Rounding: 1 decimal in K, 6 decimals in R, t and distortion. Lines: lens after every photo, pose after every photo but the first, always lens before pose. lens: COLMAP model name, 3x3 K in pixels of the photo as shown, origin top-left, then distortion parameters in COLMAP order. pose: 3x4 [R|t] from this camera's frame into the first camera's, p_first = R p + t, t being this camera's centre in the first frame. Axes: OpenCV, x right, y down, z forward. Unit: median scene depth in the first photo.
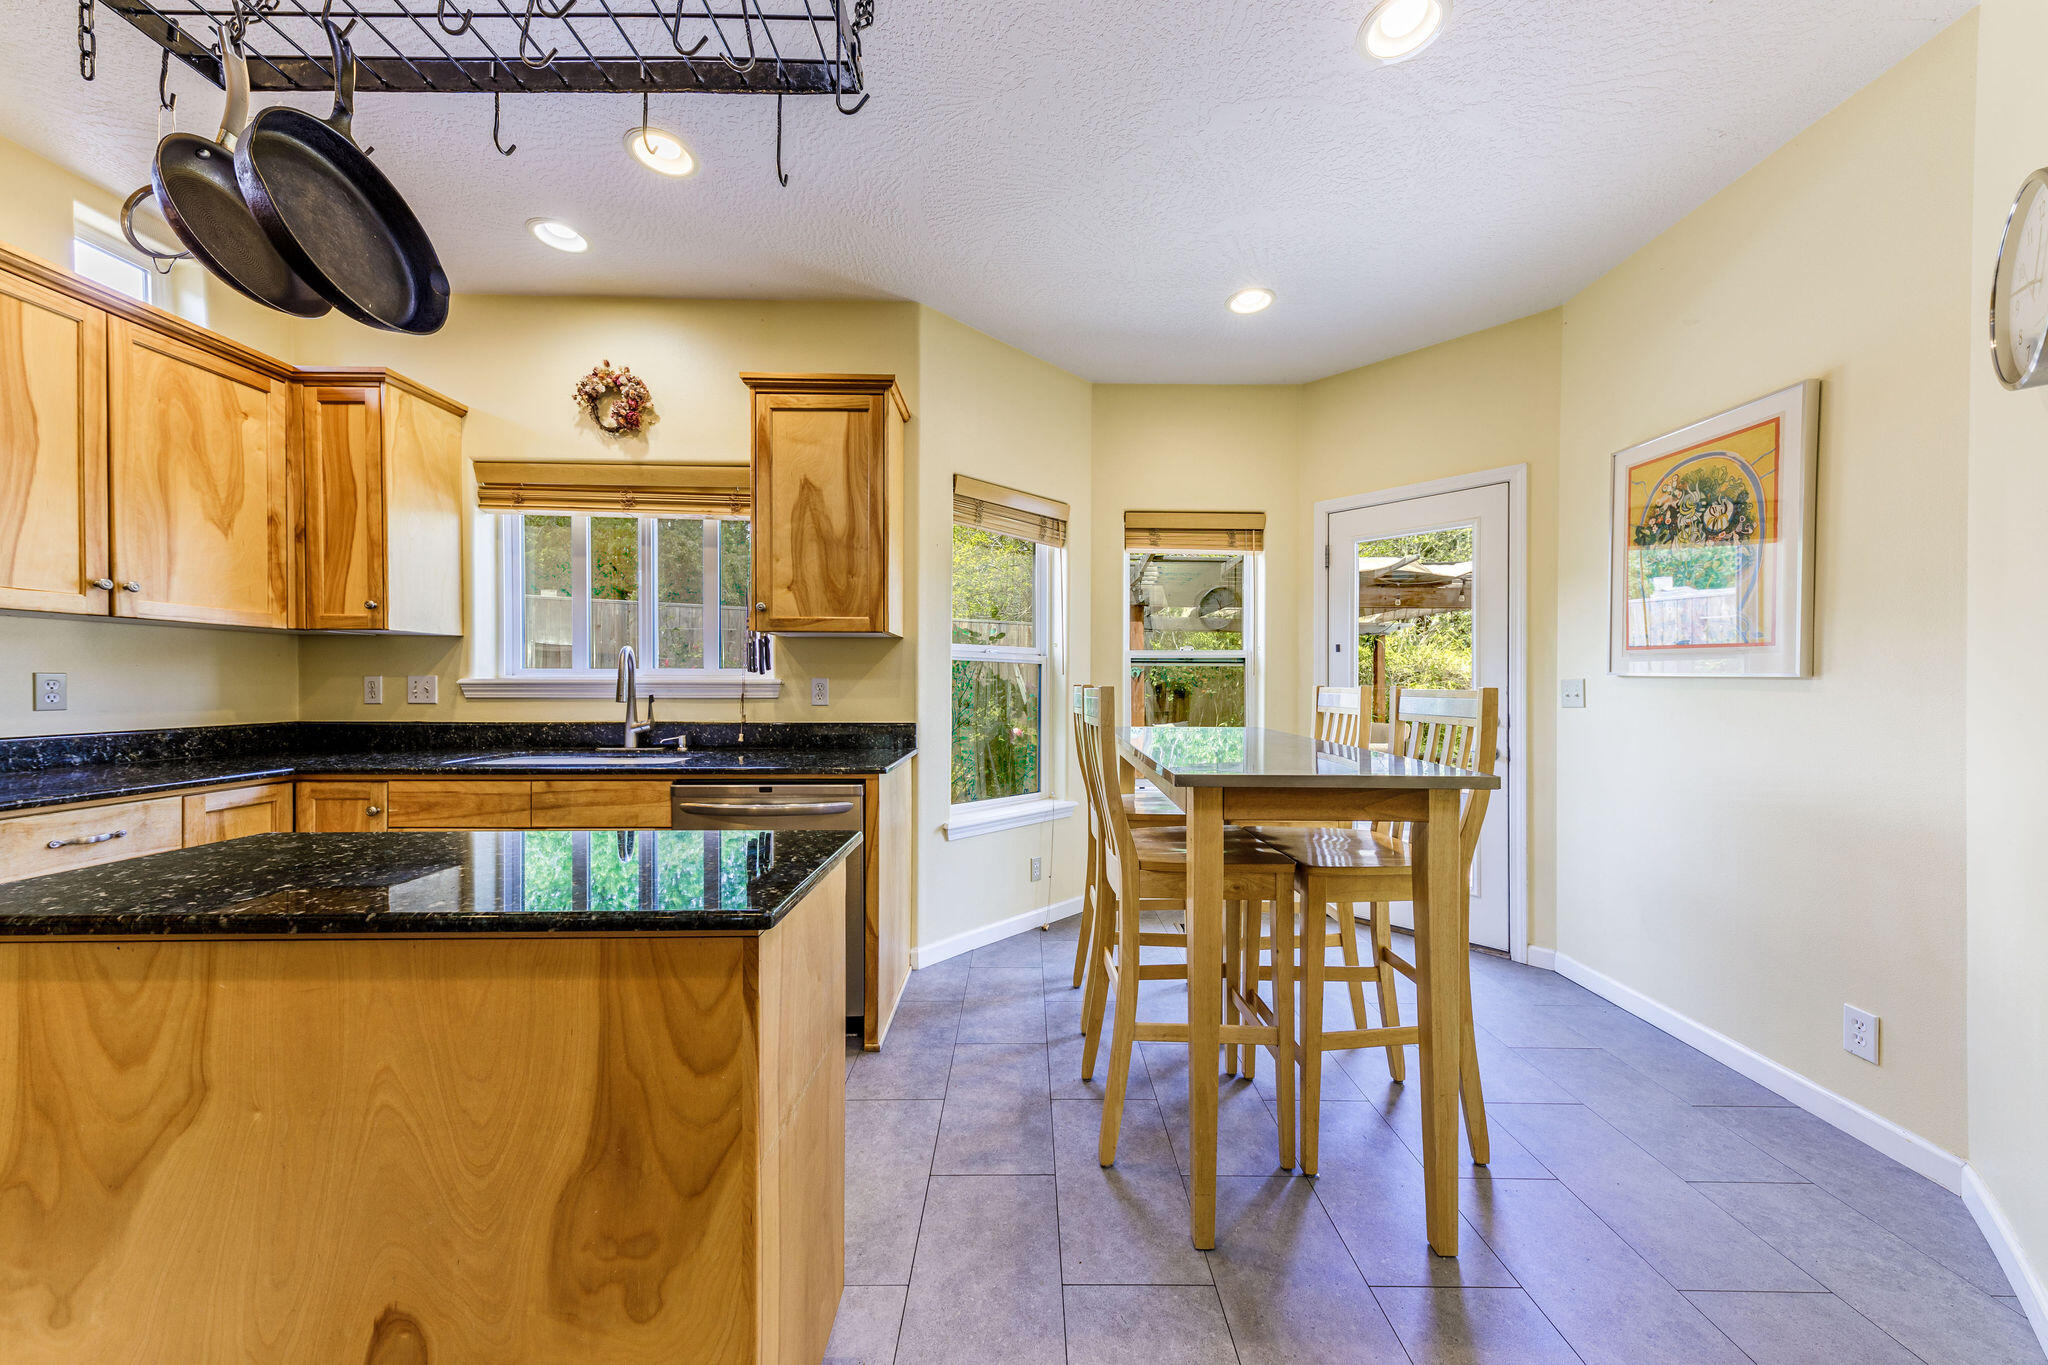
lens RADIAL K [[703.1, 0, 1024.0], [0, 703.1, 682.5], [0, 0, 1]] dist [0.010737, -0.000229]
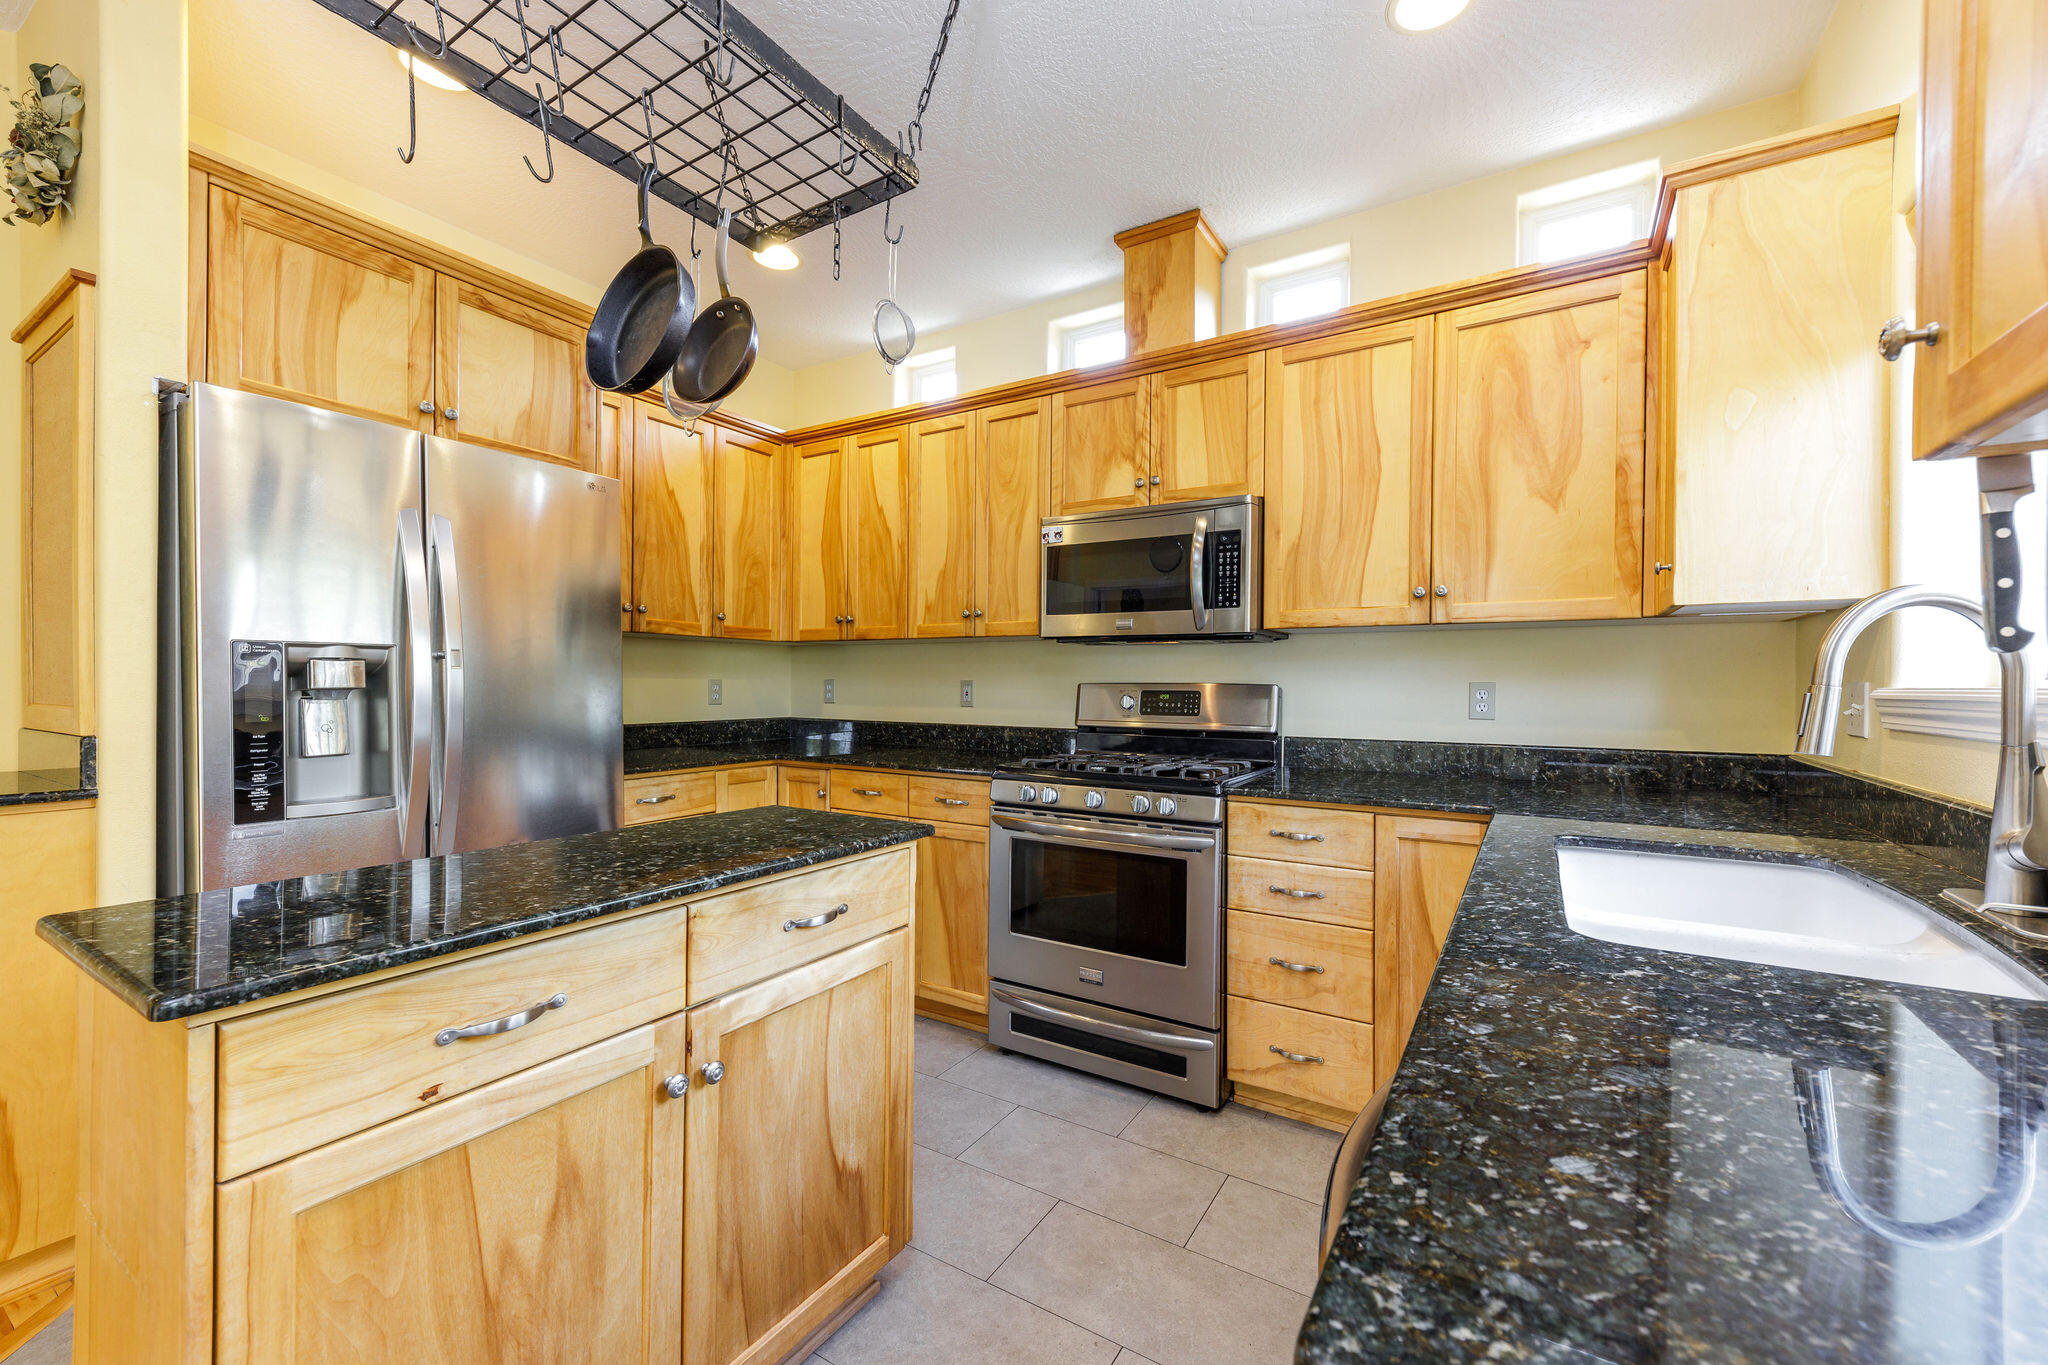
lens RADIAL K [[814.7, 0, 1024.0], [0, 814.7, 682.5], [0, 0, 1]] dist [0.000396, 0.000074]
pose [[-0.541116, -0.007881, -0.840911, -0.033839], [-0.008943, 0.999953, -0.003616, -0.003312], [0.840900, 0.005563, -0.541162, 0.909655]]
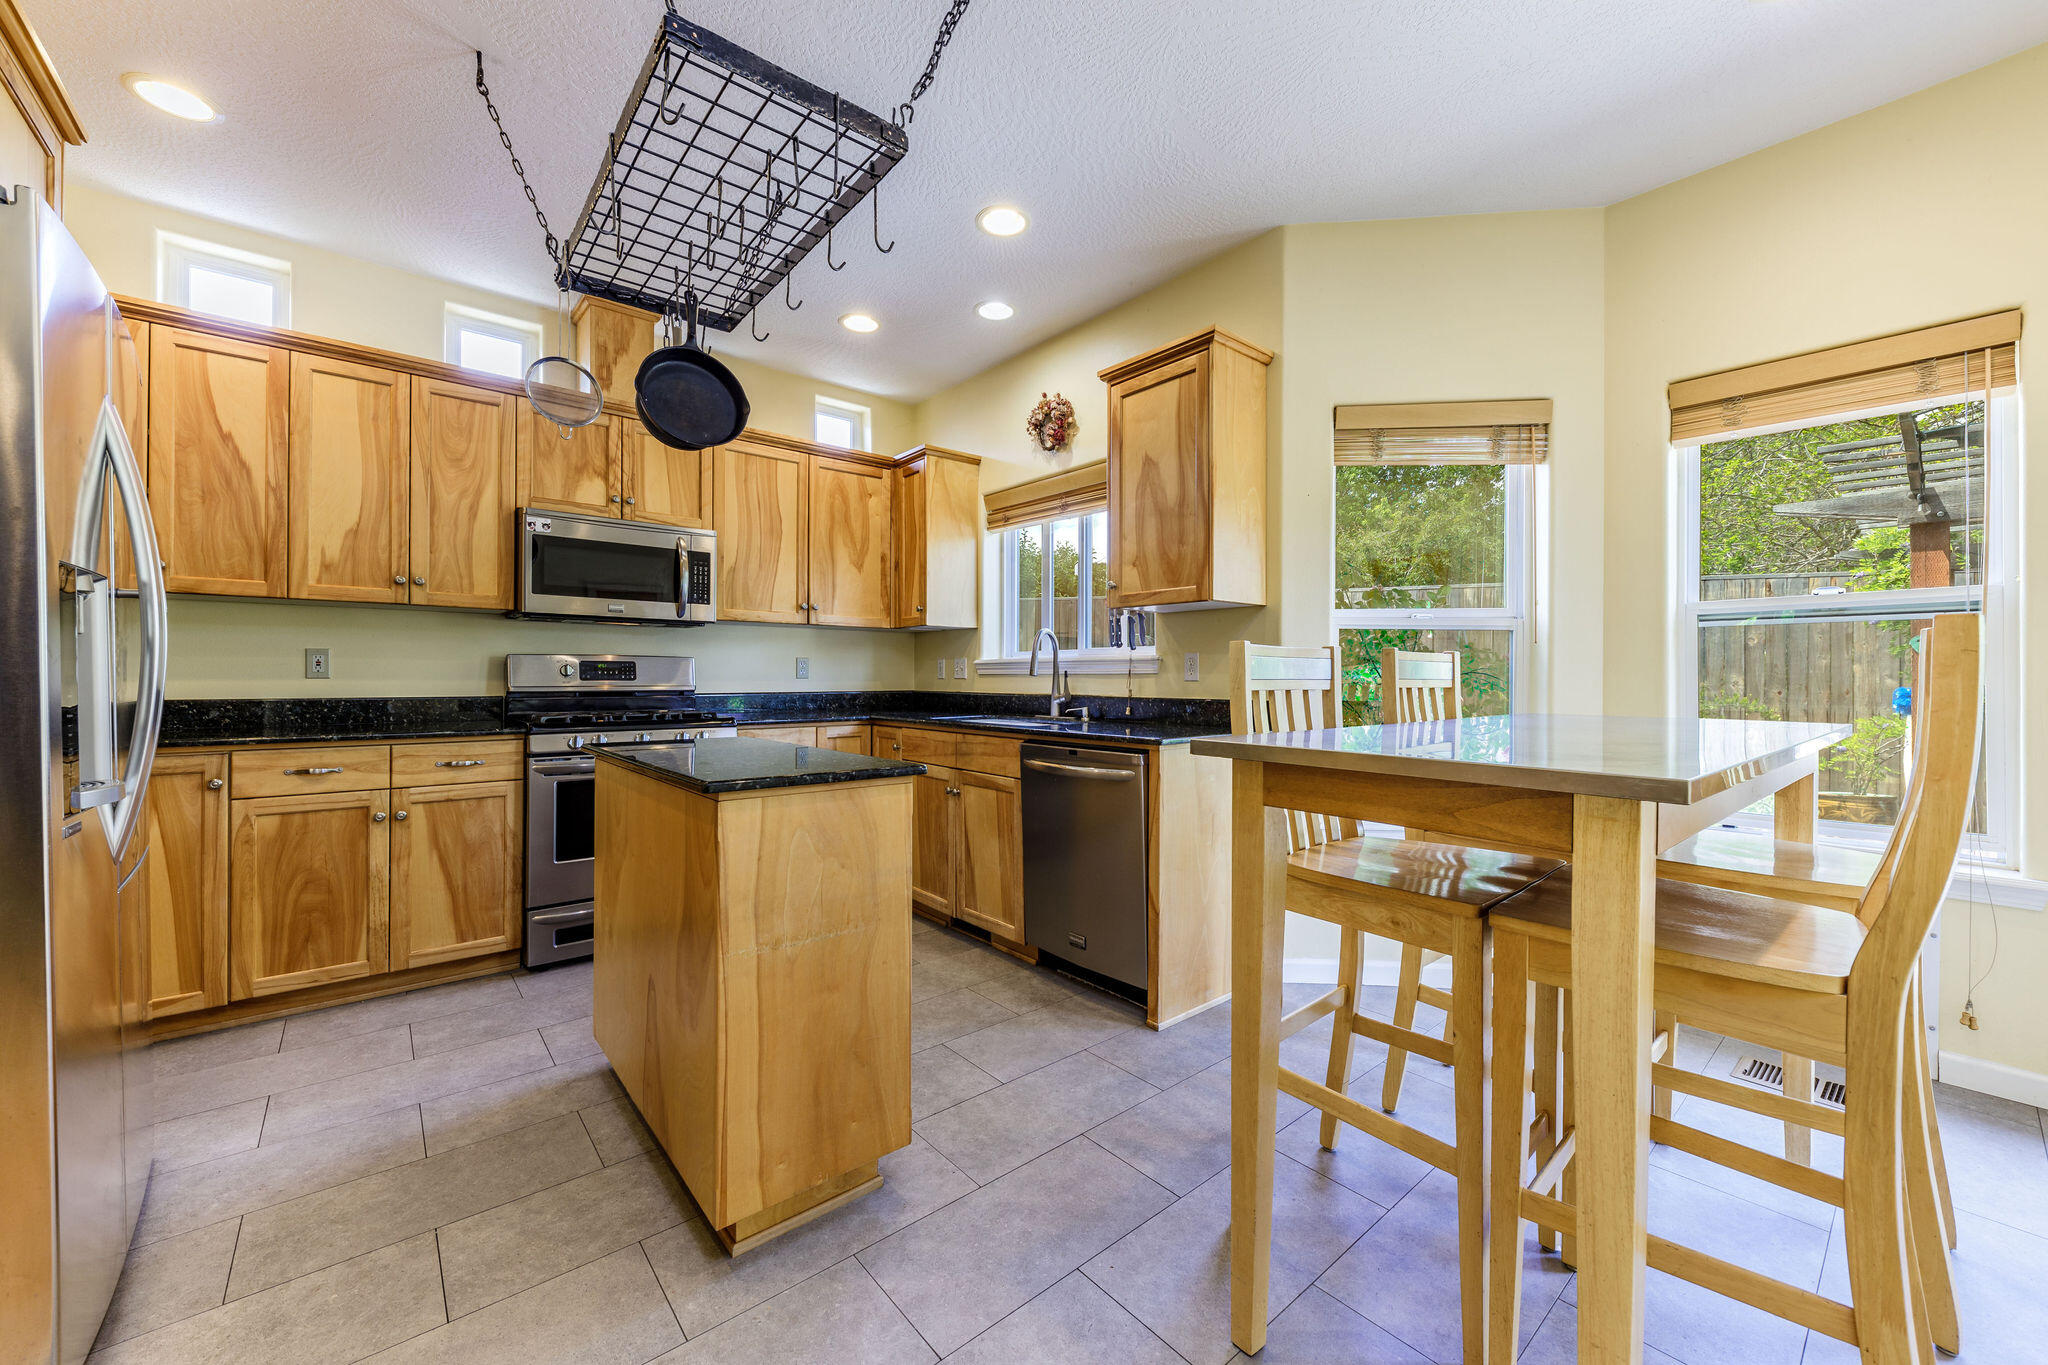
lens RADIAL K [[783.4, 0, 1025.6], [0, 783.4, 668.9], [0, 0, 1]] dist [-0.001814, -0.000061]
pose [[0.634282, -0.009564, -0.773042, 0.451271], [-0.000993, 0.999913, -0.013185, 0.034035], [0.773101, 0.009131, 0.634218, 0.150269]]
